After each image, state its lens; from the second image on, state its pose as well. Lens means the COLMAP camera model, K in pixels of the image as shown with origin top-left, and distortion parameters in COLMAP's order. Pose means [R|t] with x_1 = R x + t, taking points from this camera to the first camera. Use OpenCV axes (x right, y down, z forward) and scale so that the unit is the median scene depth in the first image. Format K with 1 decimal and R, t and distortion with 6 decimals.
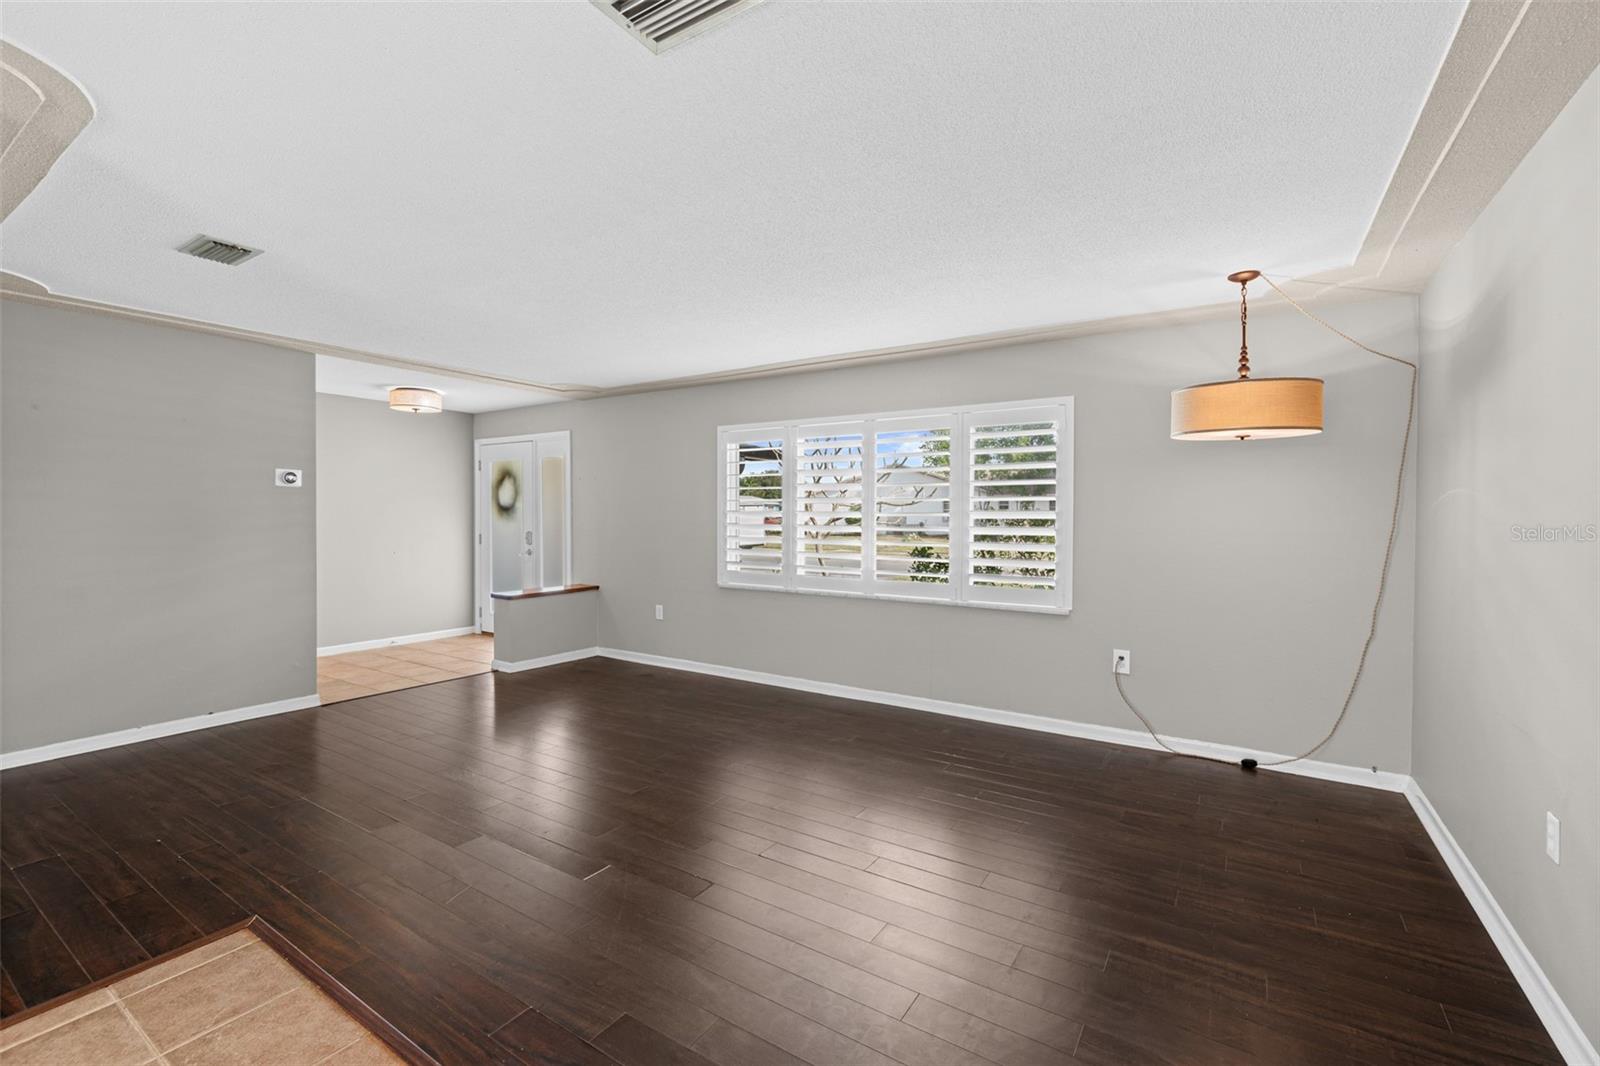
lens RADIAL K [[716.7, 0, 779.6], [0, 716.7, 523.8], [0, 0, 1]] dist [-0.000553, -0.000310]
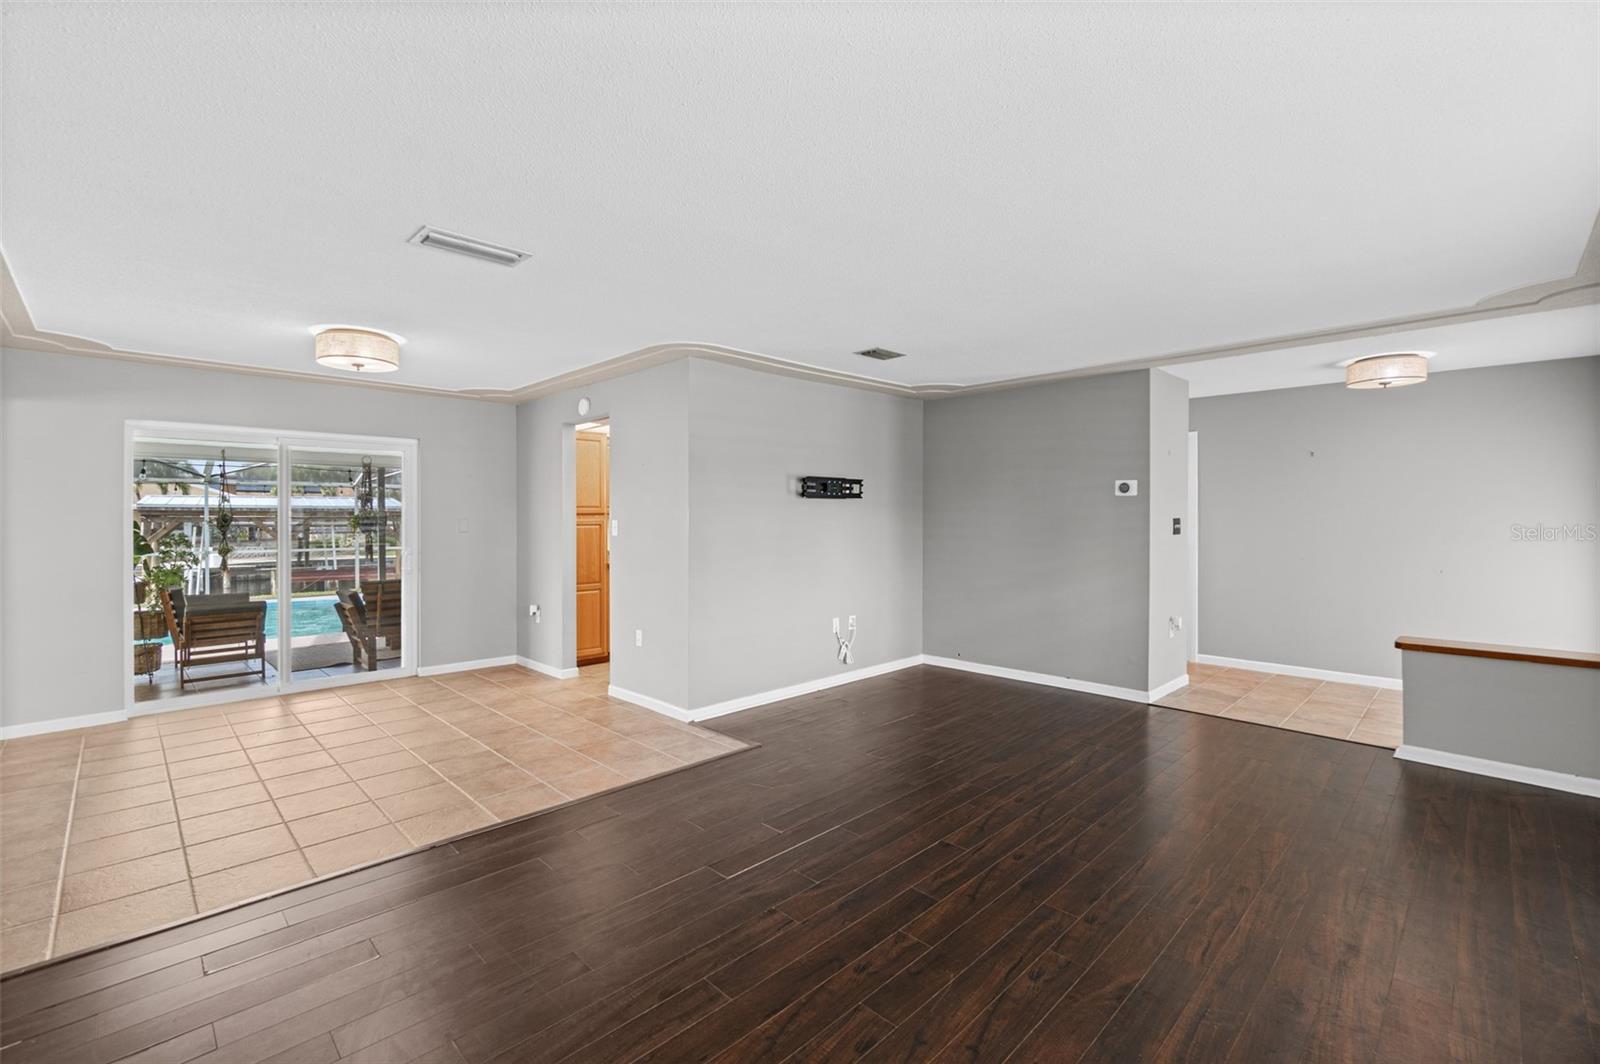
lens RADIAL K [[716.7, 0, 779.6], [0, 716.7, 522.8], [0, 0, 1]] dist [-0.000553, -0.000310]
pose [[-0.244289, 0.006896, -0.969678, 0.506915], [-0.012285, 0.999872, 0.010206, -0.015543], [0.969625, 0.014405, -0.244174, 0.747012]]
